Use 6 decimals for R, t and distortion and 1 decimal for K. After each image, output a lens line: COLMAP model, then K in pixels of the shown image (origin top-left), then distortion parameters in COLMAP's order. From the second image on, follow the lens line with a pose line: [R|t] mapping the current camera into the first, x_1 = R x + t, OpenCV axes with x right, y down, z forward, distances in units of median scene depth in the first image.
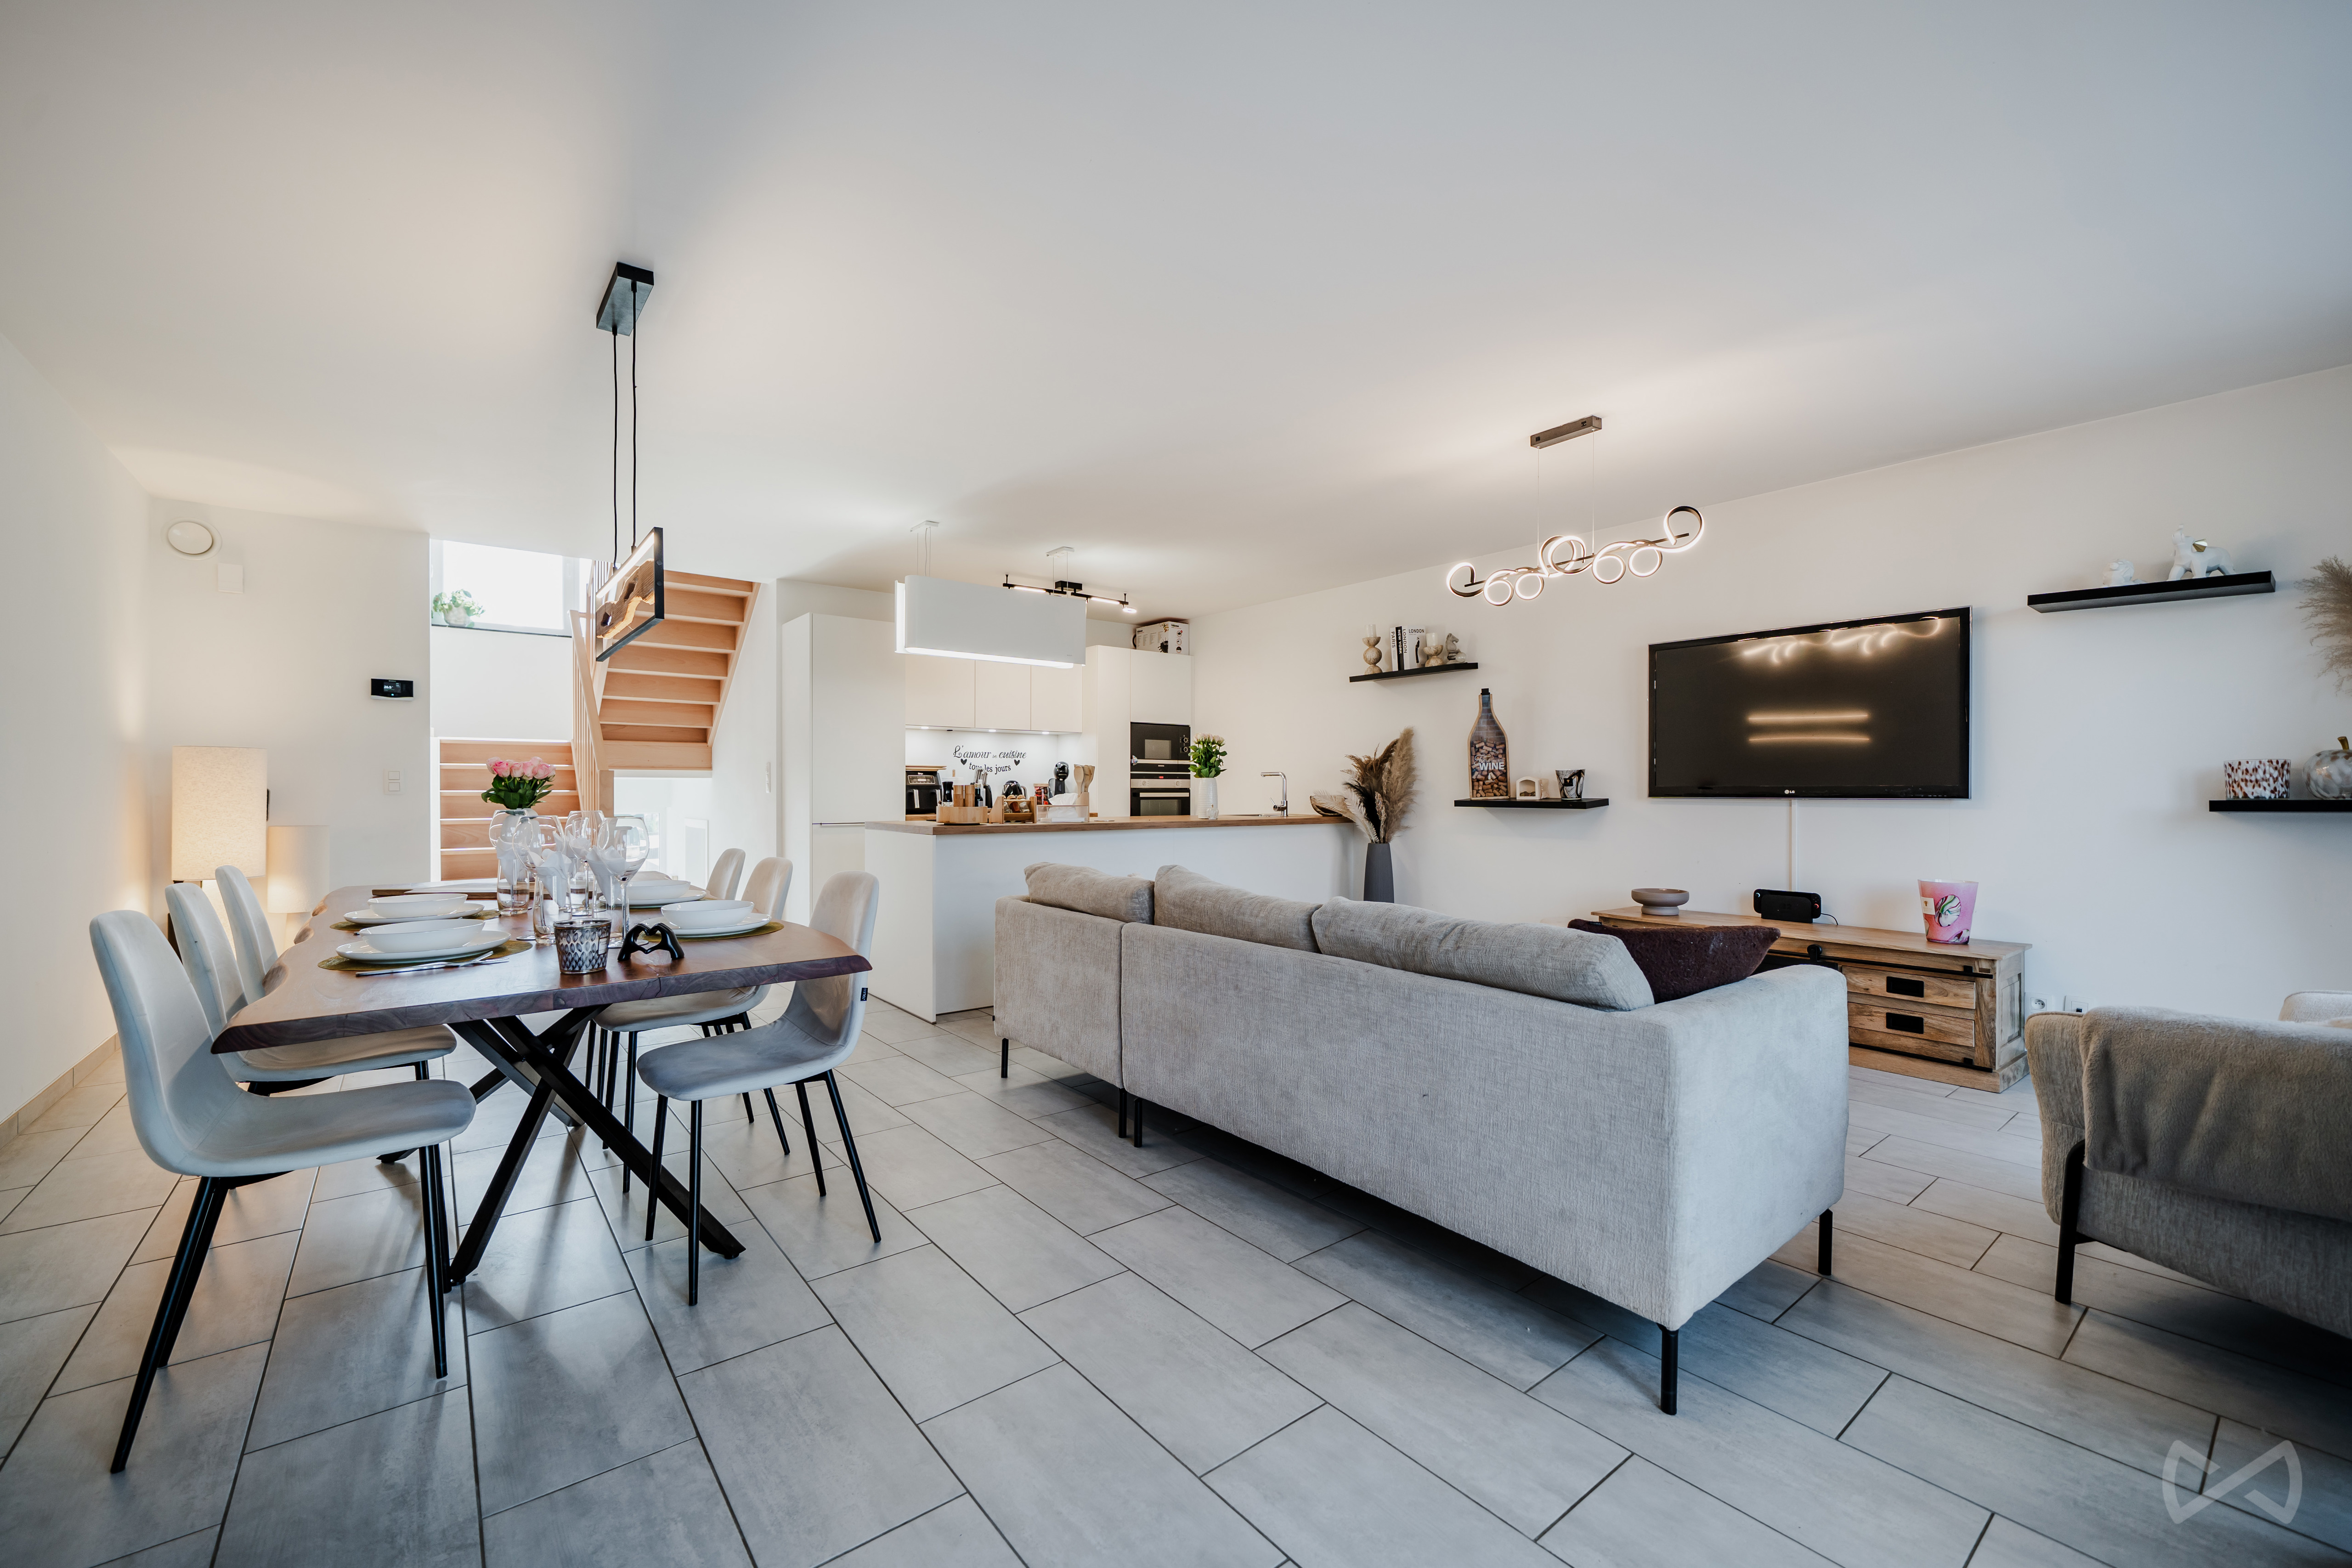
lens RADIAL K [[952.5, 0, 1181.2], [0, 952.5, 786.6], [0, 0, 1]] dist [0.002911, 0.000154]
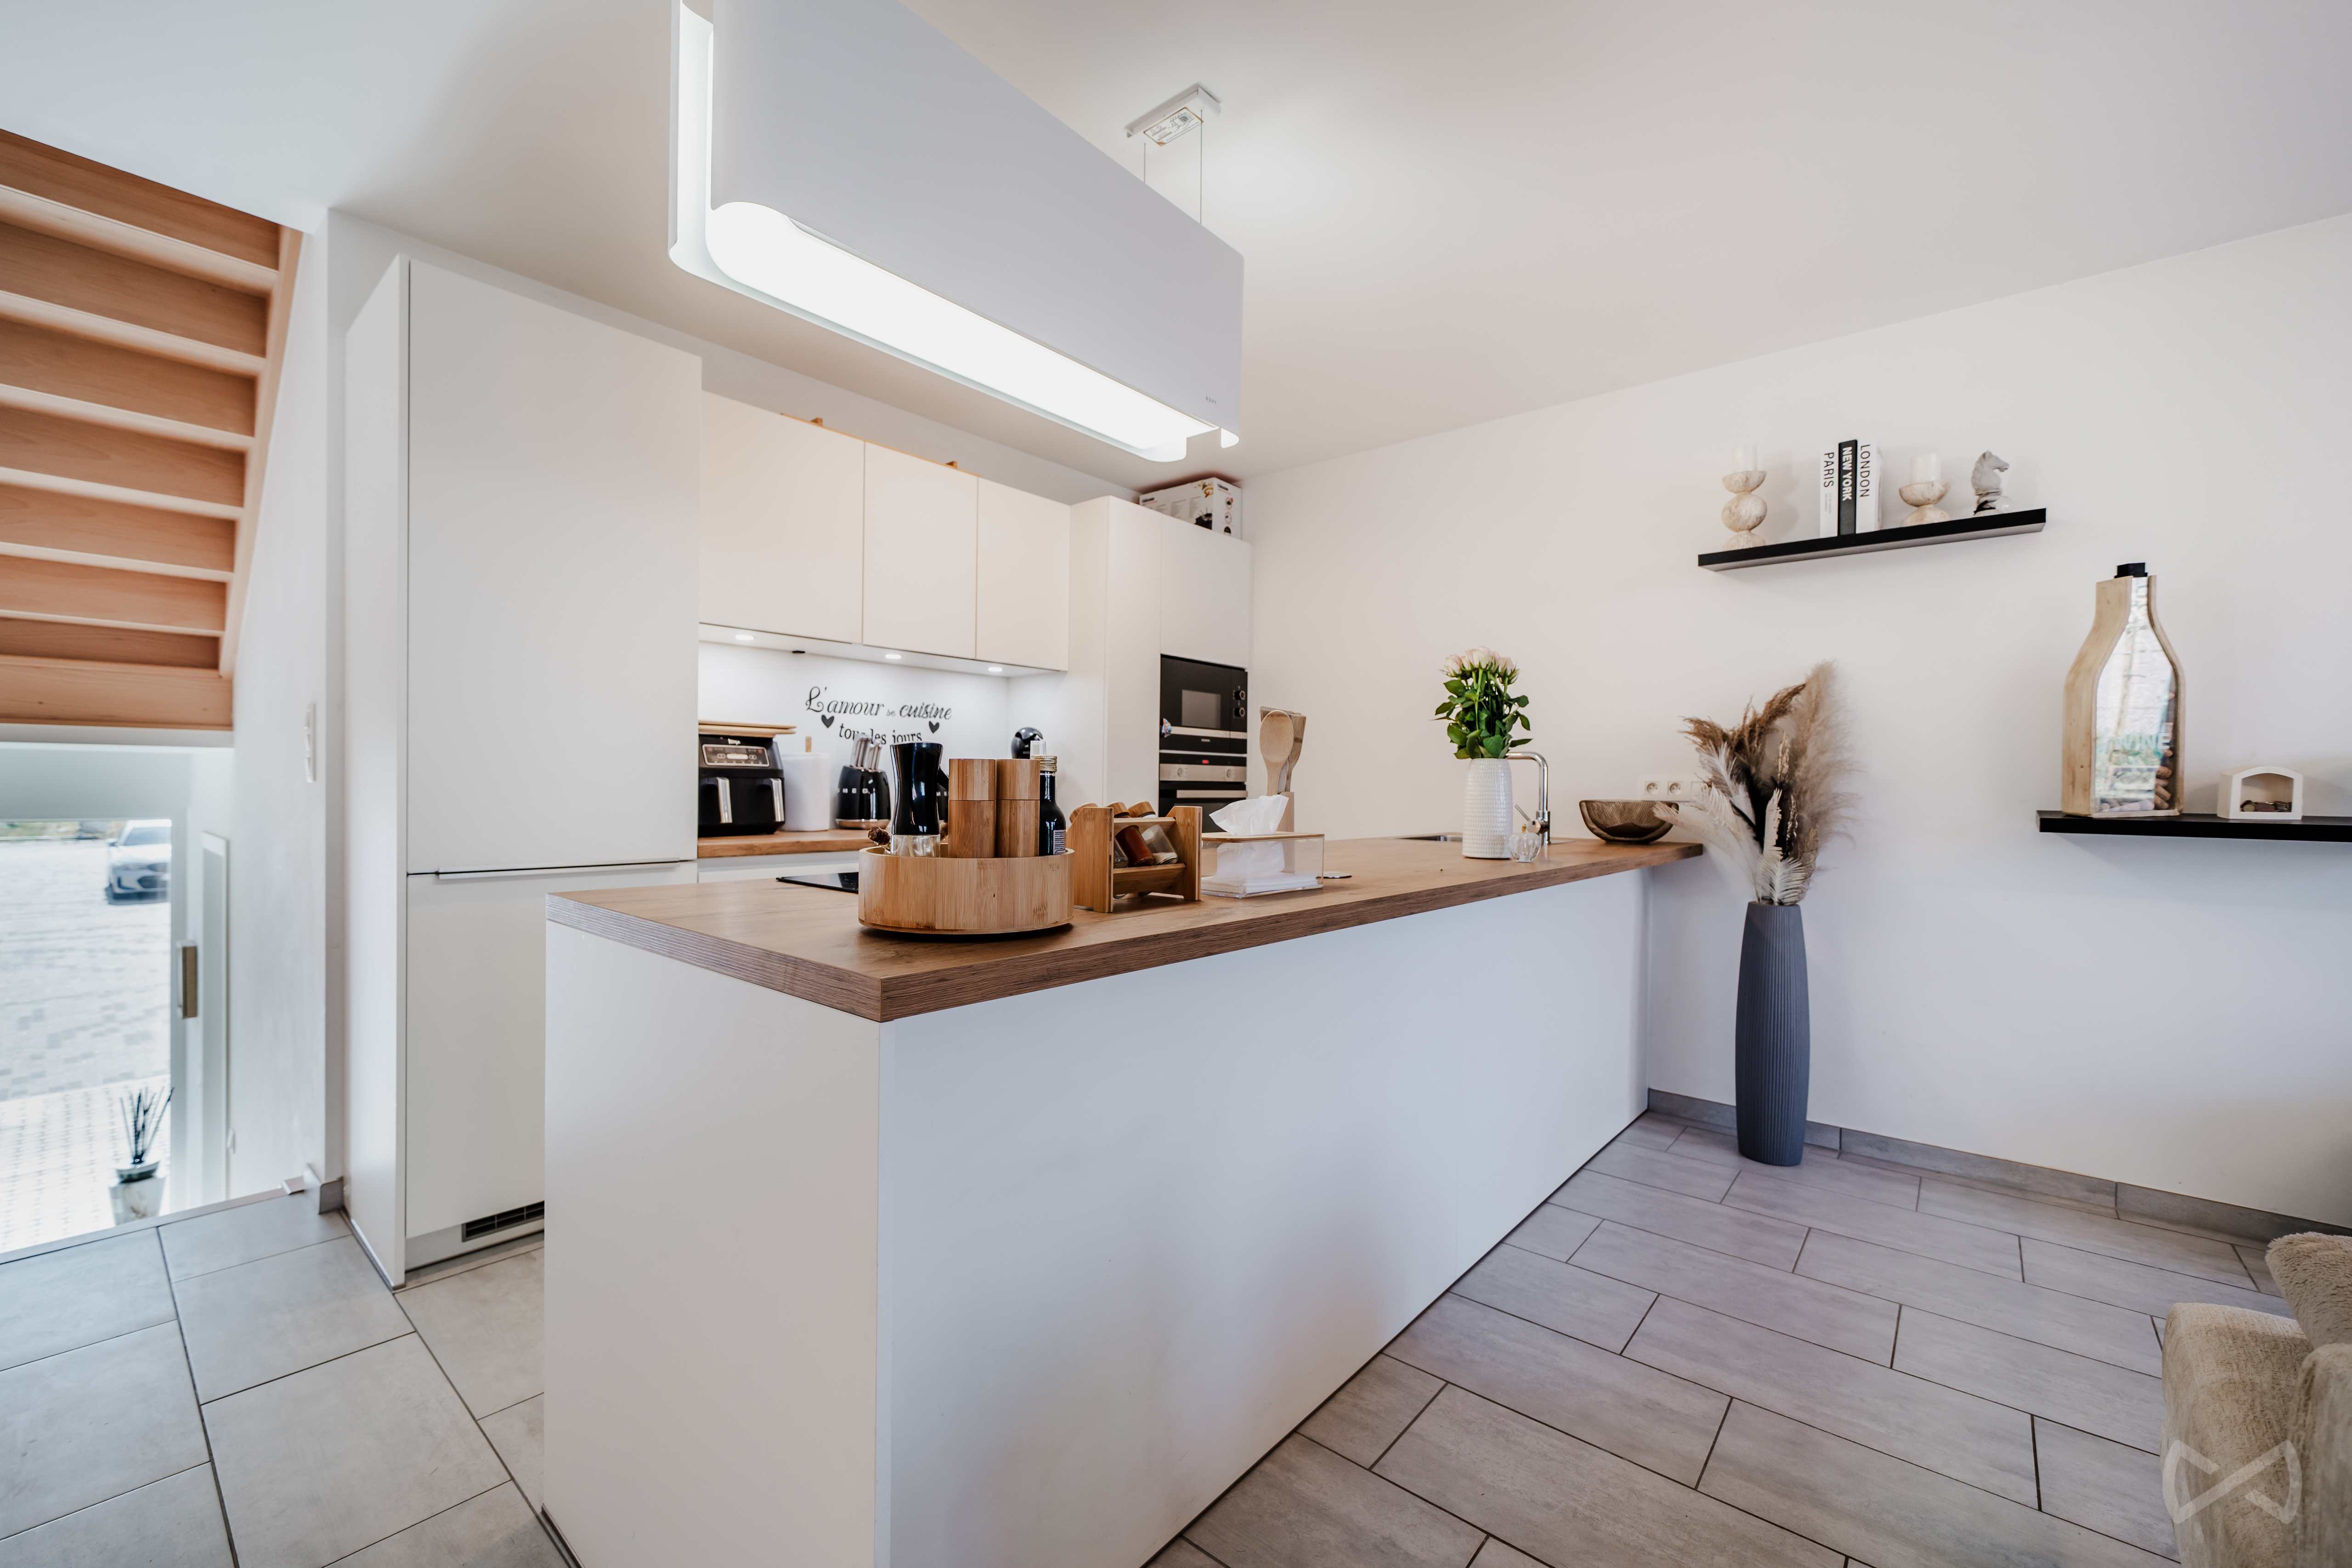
lens RADIAL K [[952.5, 0, 1167.8], [0, 952.5, 790.9], [0, 0, 1]] dist [0.002911, 0.000154]
pose [[0.982569, 0.009641, 0.185651, -0.149027], [-0.011719, 0.999880, 0.010103, 0.001610], [-0.185531, -0.012102, 0.982564, 0.499669]]
